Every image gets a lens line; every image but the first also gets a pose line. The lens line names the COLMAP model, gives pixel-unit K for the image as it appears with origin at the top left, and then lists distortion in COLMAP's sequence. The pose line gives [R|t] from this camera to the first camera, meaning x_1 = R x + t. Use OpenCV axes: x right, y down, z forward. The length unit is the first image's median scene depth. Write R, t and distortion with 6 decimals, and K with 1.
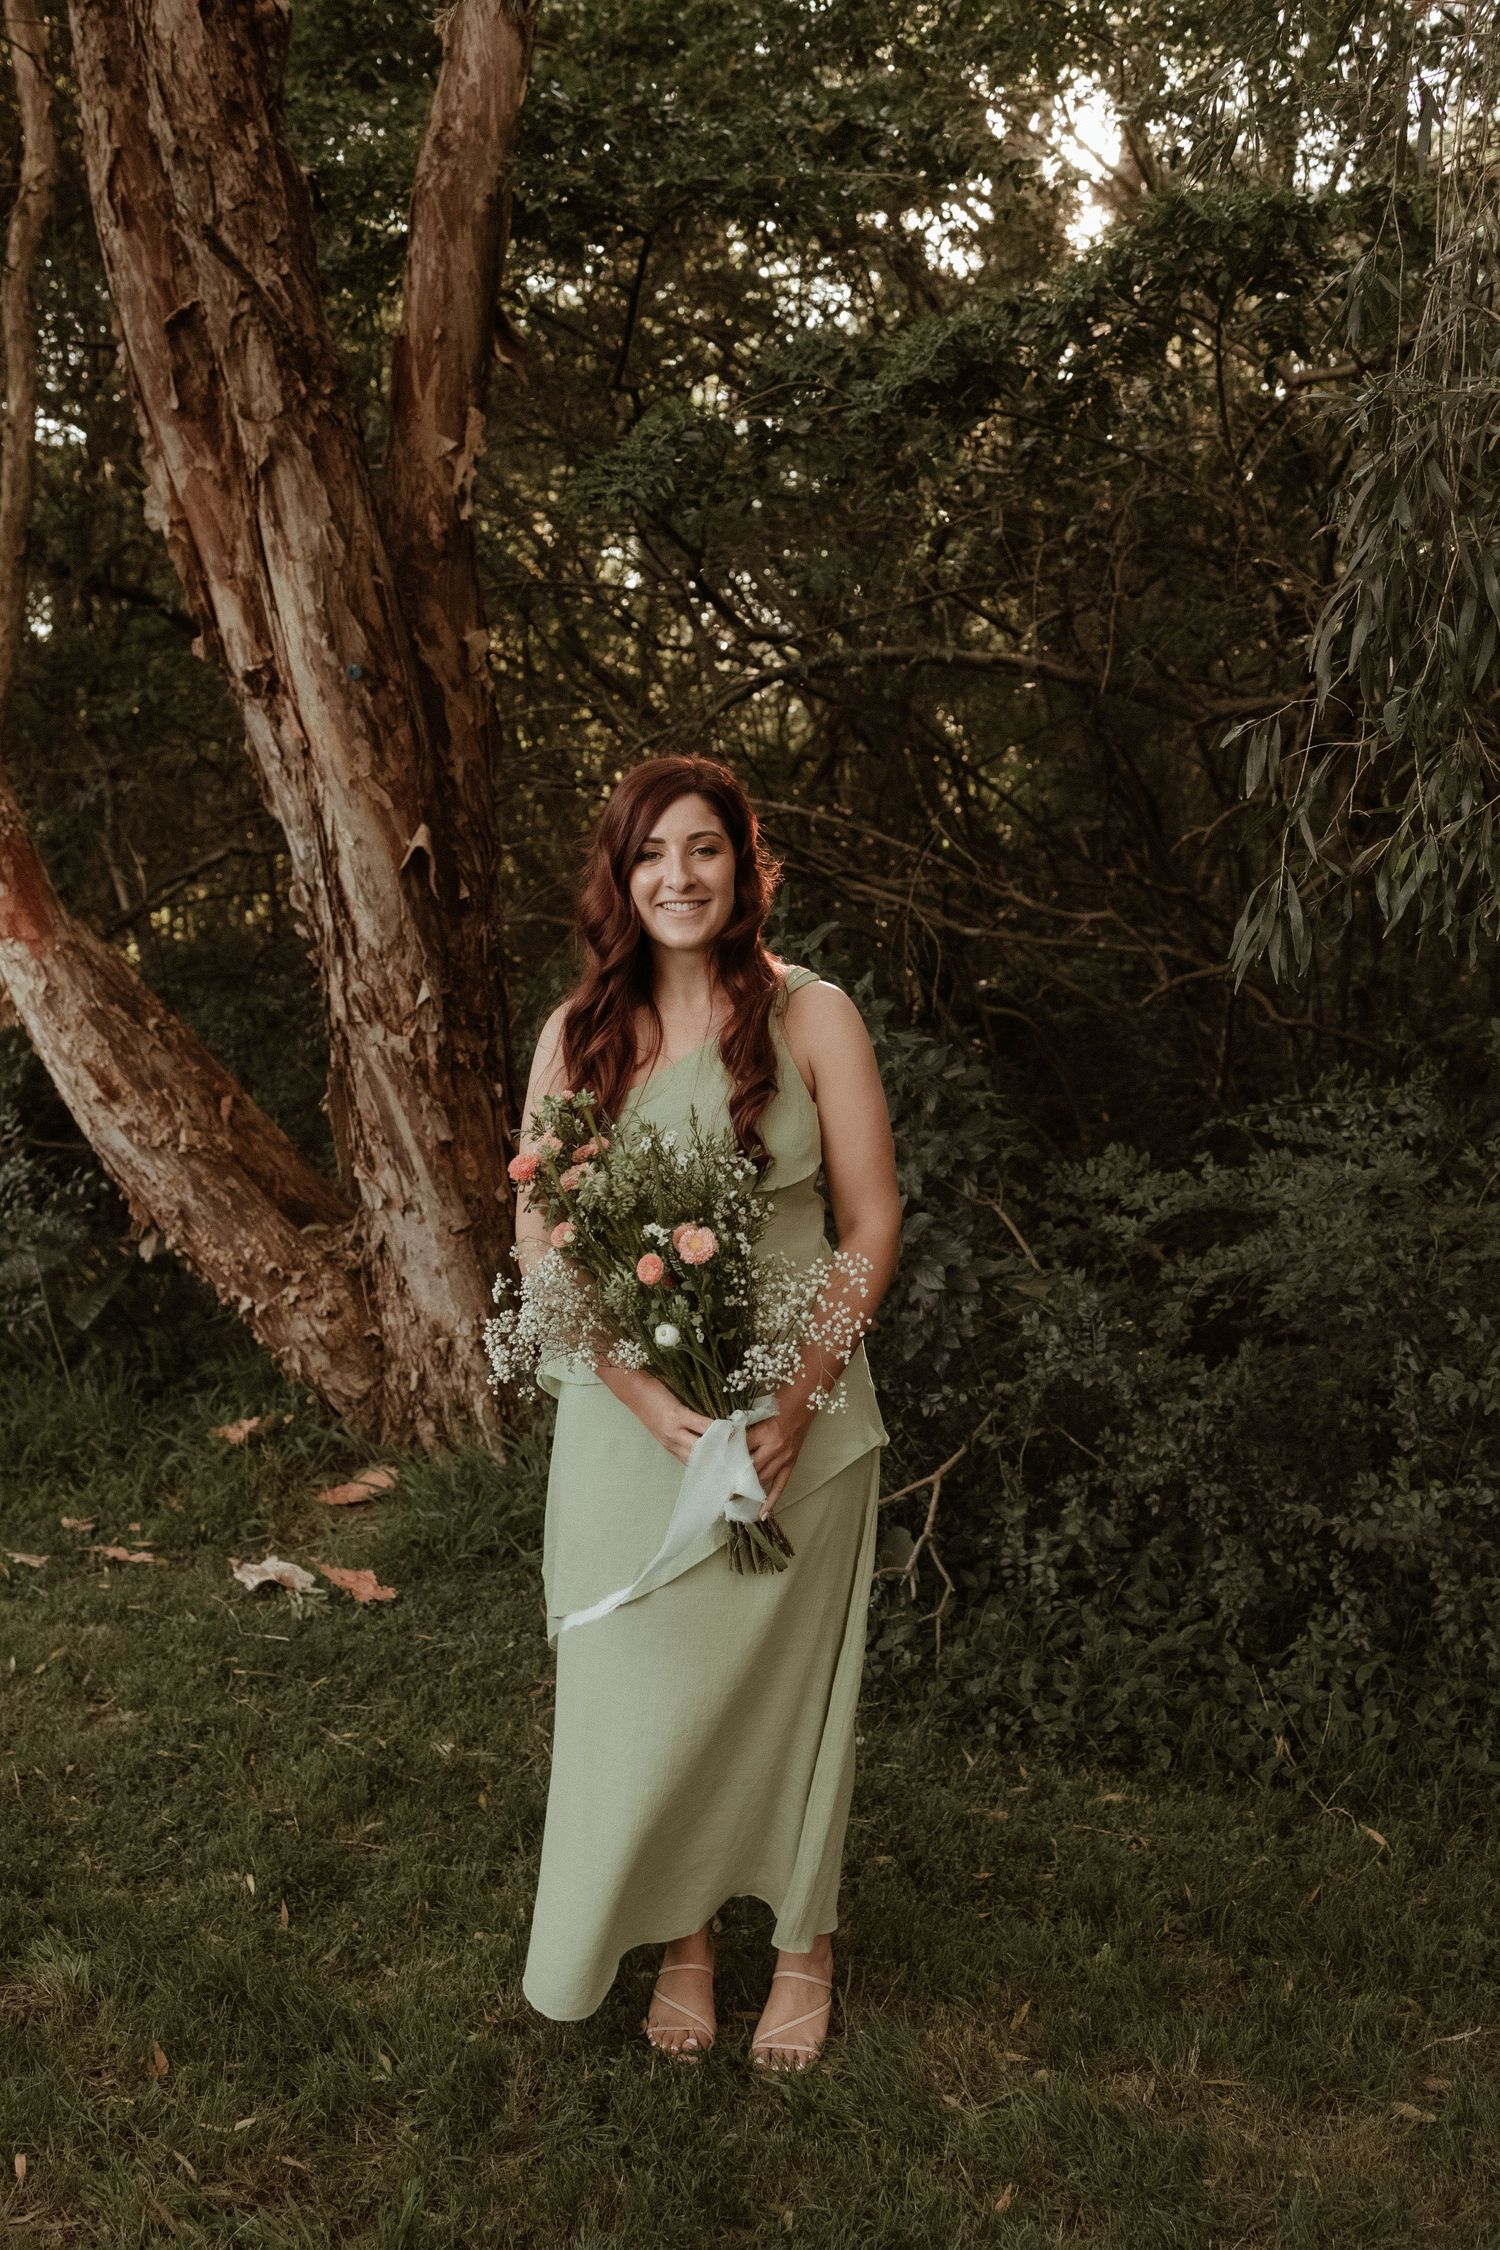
lens RADIAL K [[2267.5, 0, 755.5], [0, 2267.5, 1131.9], [0, 0, 1]] dist [0.009570, 0.000000]
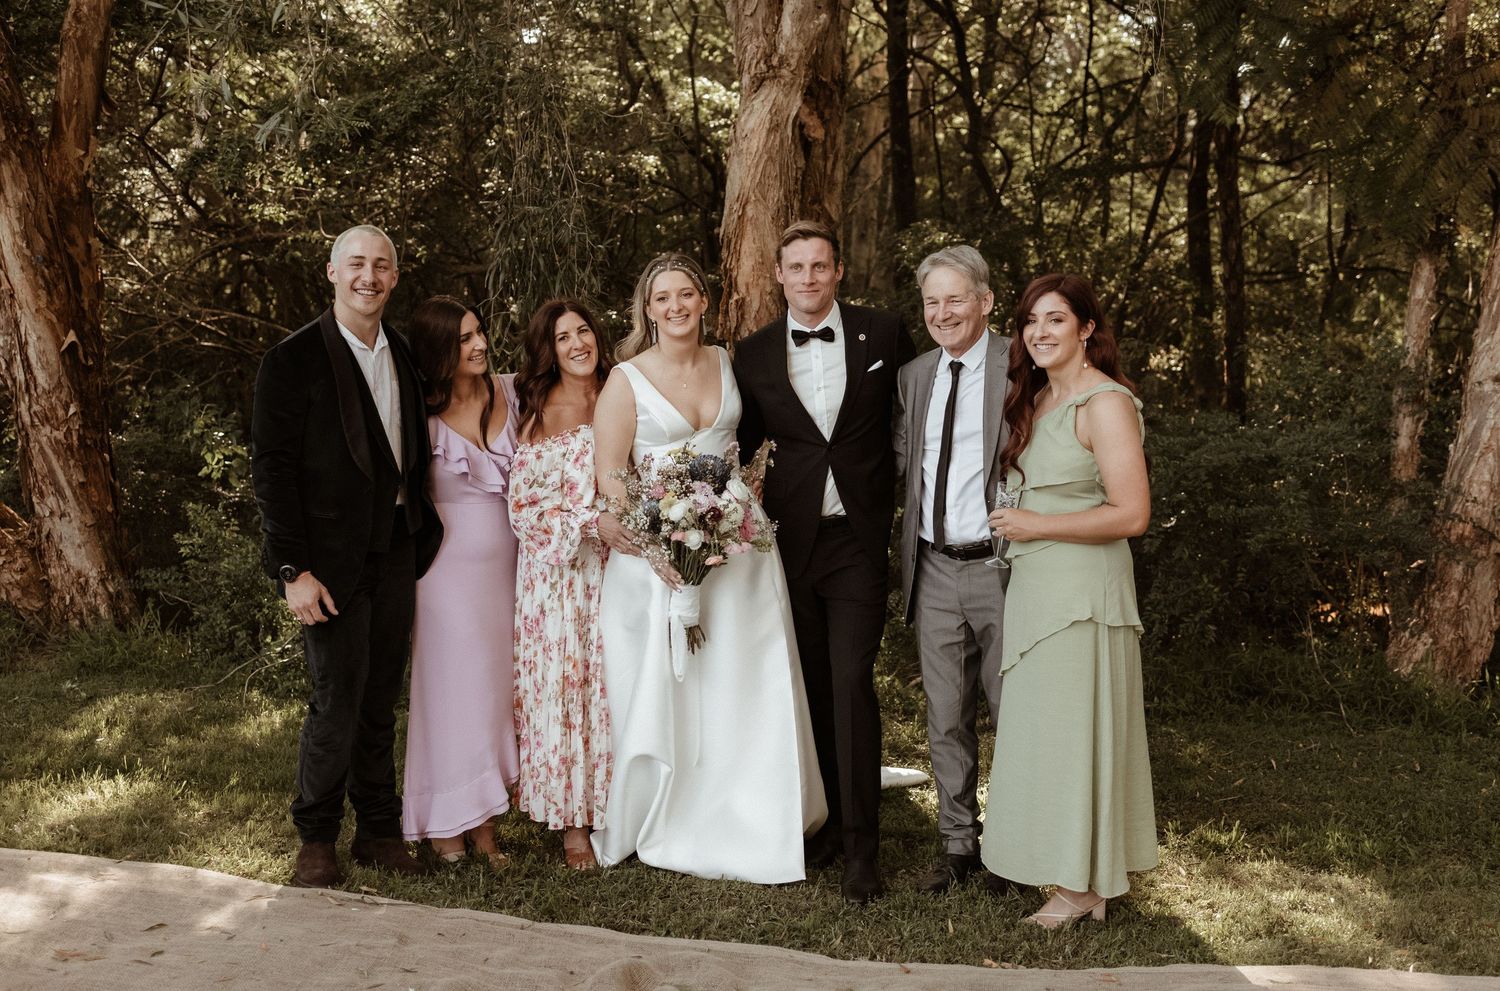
lens RADIAL K [[1690.9, 0, 737.3], [0, 1690.9, 486.9], [0, 0, 1]] dist [0.023239, 0.000000]
pose [[0.947483, -0.027298, 0.318638, -0.066115], [0.039937, 0.998651, -0.033199, 0.086533], [-0.317302, 0.044181, 0.947295, -0.677462]]
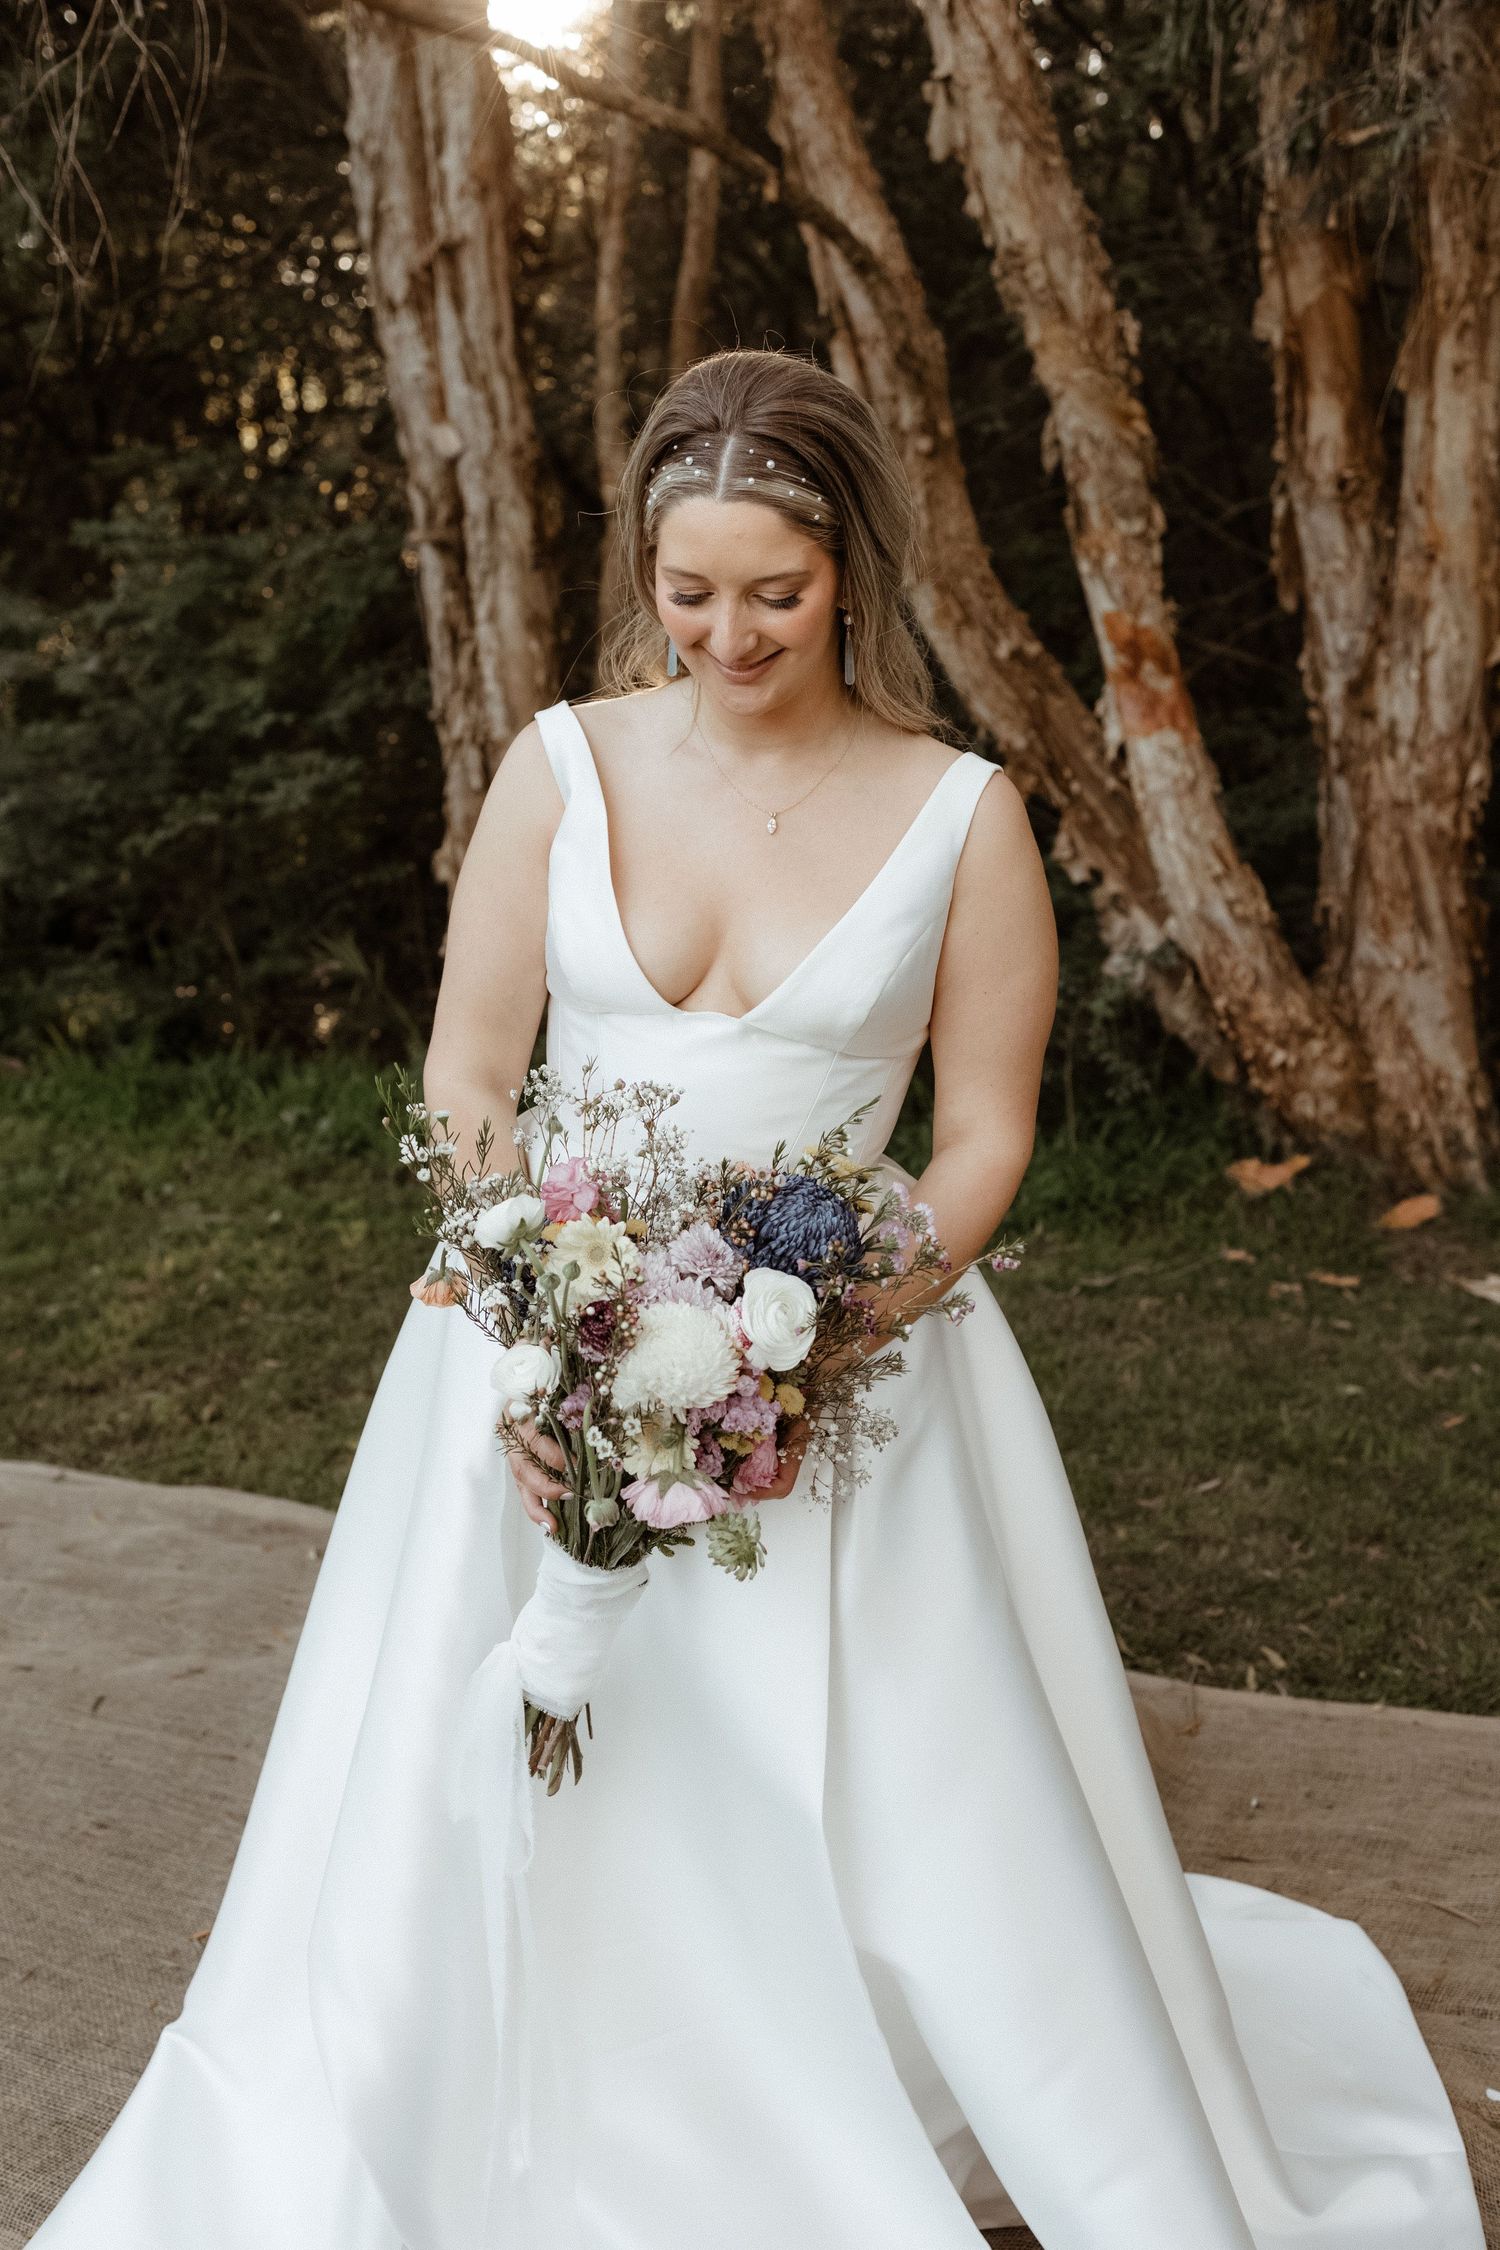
lens RADIAL K [[2267.5, 0, 737.0], [0, 2267.5, 1121.6], [0, 0, 1]] dist [0.009570, 0.000000]
pose [[0.981298, -0.035134, 0.189260, -0.728976], [0.013204, 0.993172, 0.115914, -0.026238], [-0.192040, -0.111247, 0.975061, -0.039940]]
